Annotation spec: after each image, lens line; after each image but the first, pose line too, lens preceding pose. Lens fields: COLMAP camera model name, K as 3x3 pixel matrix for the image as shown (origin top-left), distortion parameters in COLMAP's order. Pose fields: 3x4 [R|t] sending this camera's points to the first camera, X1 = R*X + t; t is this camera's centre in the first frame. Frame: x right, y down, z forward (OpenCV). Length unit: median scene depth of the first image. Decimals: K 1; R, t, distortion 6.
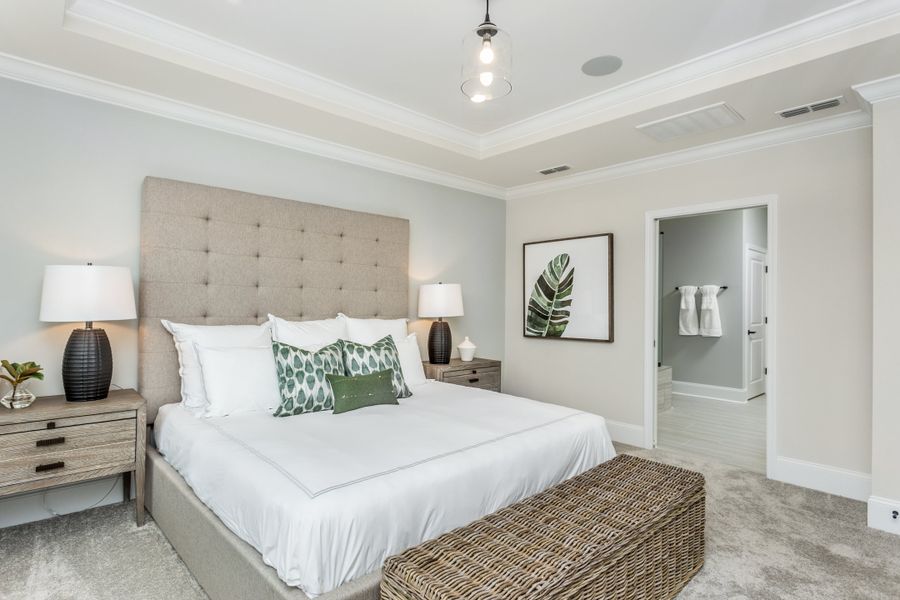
lens RADIAL K [[477.4, 0, 453.8], [0, 477.4, 300.1], [0, 0, 1]] dist [-0.001331, 0.000937]
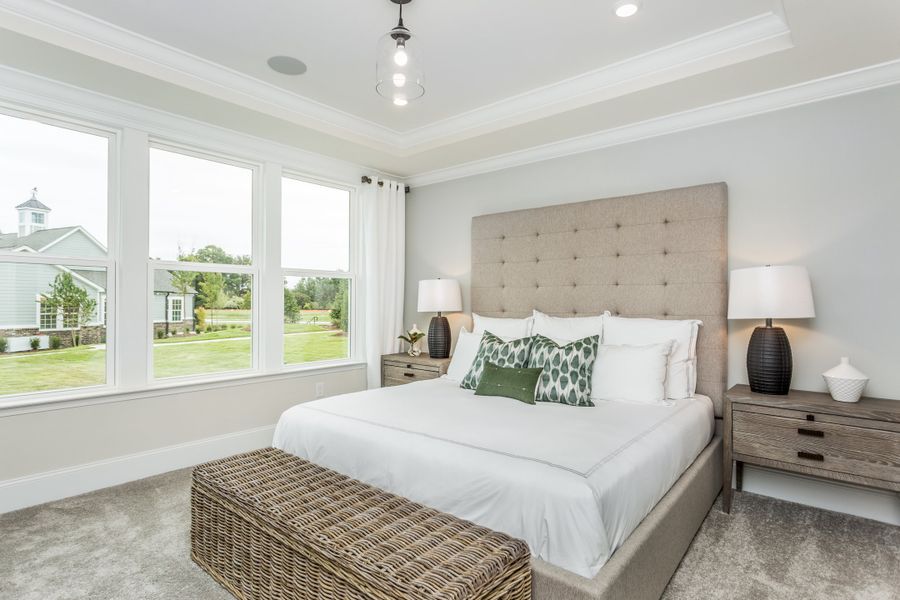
lens RADIAL K [[462.0, 0, 450.3], [0, 462.0, 286.6], [0, 0, 1]] dist [-0.033331, 0.000041]
pose [[0.114064, -0.040617, -0.992643, 0.696266], [0.008255, 0.999168, -0.039935, 0.015278], [0.993439, -0.003639, 0.114305, 0.662344]]
